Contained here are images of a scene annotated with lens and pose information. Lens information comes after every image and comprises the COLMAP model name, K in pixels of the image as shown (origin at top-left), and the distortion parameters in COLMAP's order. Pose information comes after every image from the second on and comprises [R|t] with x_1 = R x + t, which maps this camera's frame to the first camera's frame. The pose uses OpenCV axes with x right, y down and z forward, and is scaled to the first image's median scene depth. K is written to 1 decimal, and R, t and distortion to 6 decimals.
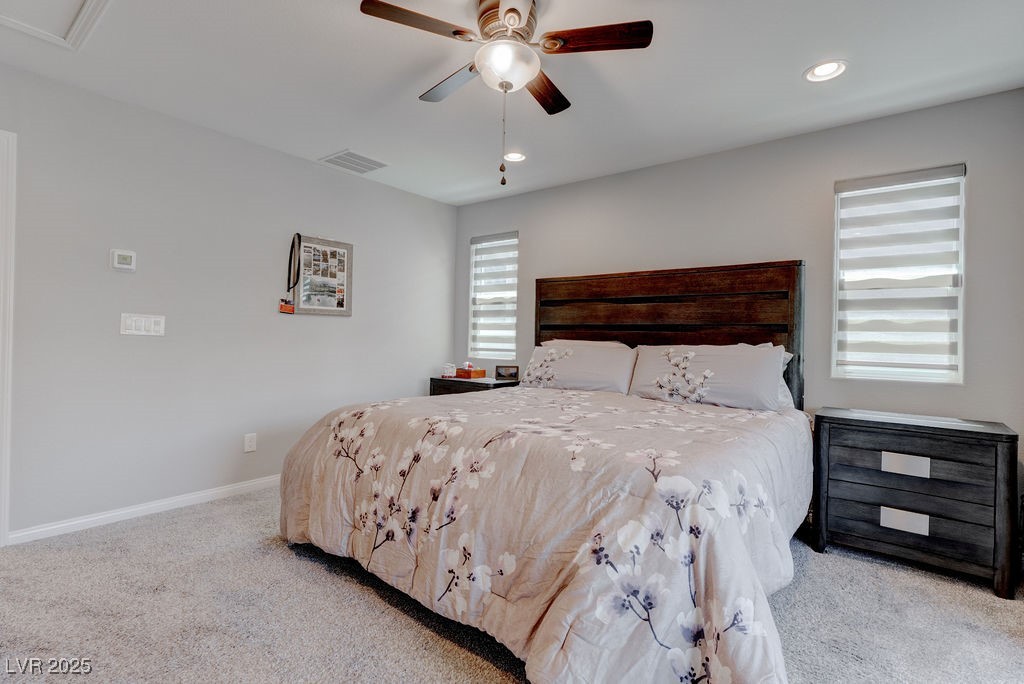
lens RADIAL K [[479.8, 0, 508.2], [0, 479.8, 336.5], [0, 0, 1]] dist [-0.001238, 0.000164]
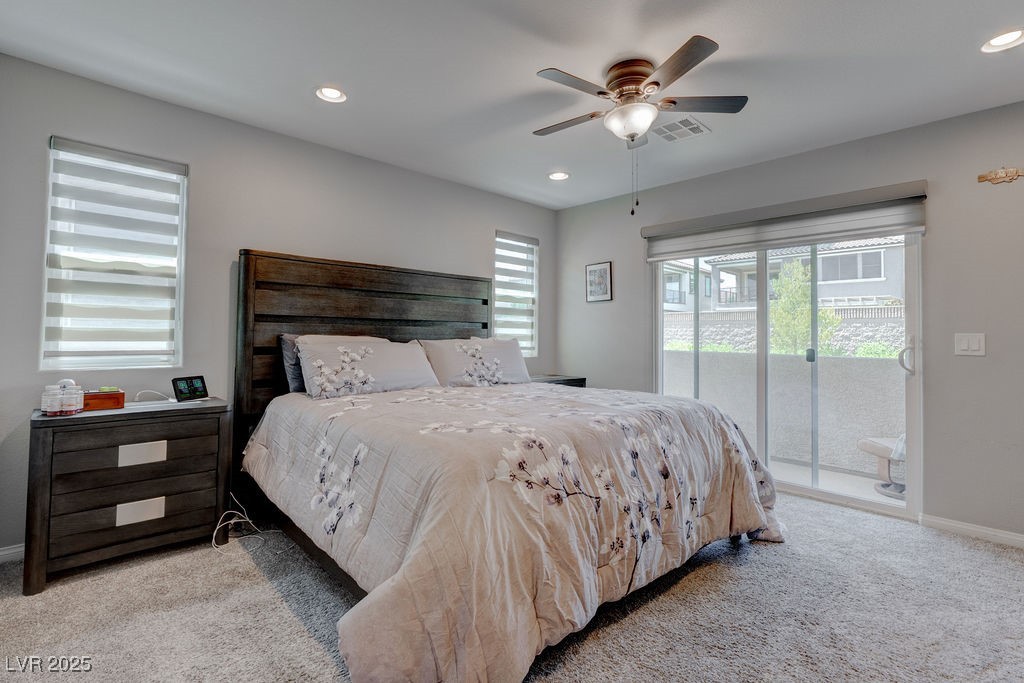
lens RADIAL K [[482.4, 0, 512.6], [0, 482.4, 324.4], [0, 0, 1]] dist [-0.014076, 0.000050]
pose [[0.145599, 0.007563, 0.989315, -0.905990], [-0.011385, 0.999917, -0.005968, -0.014196], [-0.989278, -0.010395, 0.145673, 0.797467]]
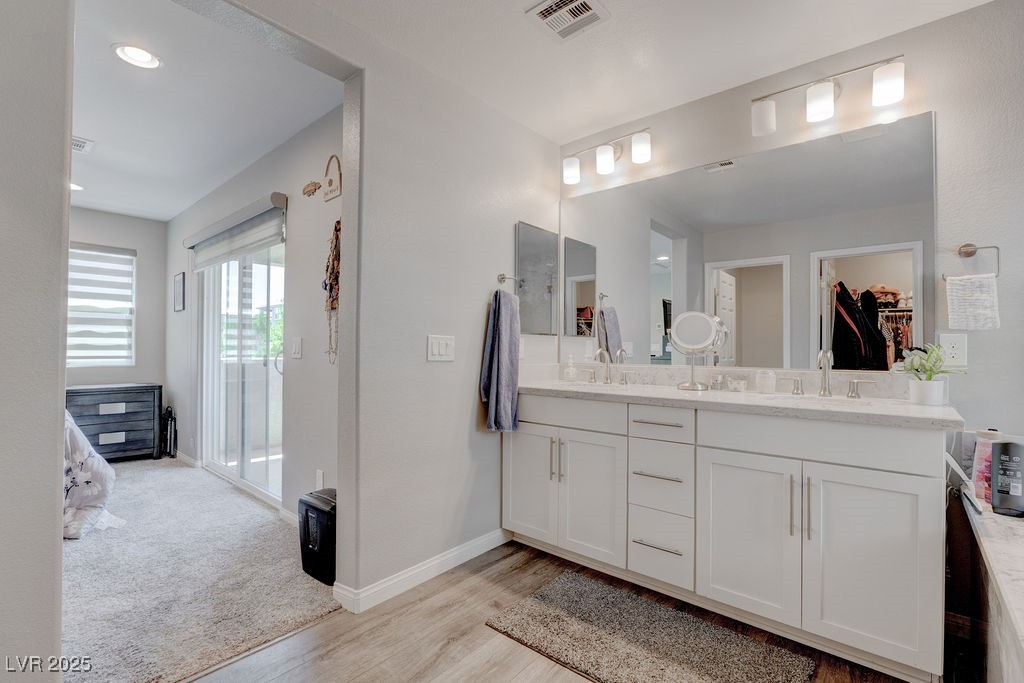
lens RADIAL K [[465.9, 0, 512.0], [0, 465.9, 341.5], [0, 0, 1]] dist [-0.011535, 0.000098]
pose [[0.046111, -0.000498, 0.998936, -0.802885], [-0.004584, 0.999989, 0.000710, -0.004768], [-0.998926, -0.004612, 0.046108, -0.573578]]
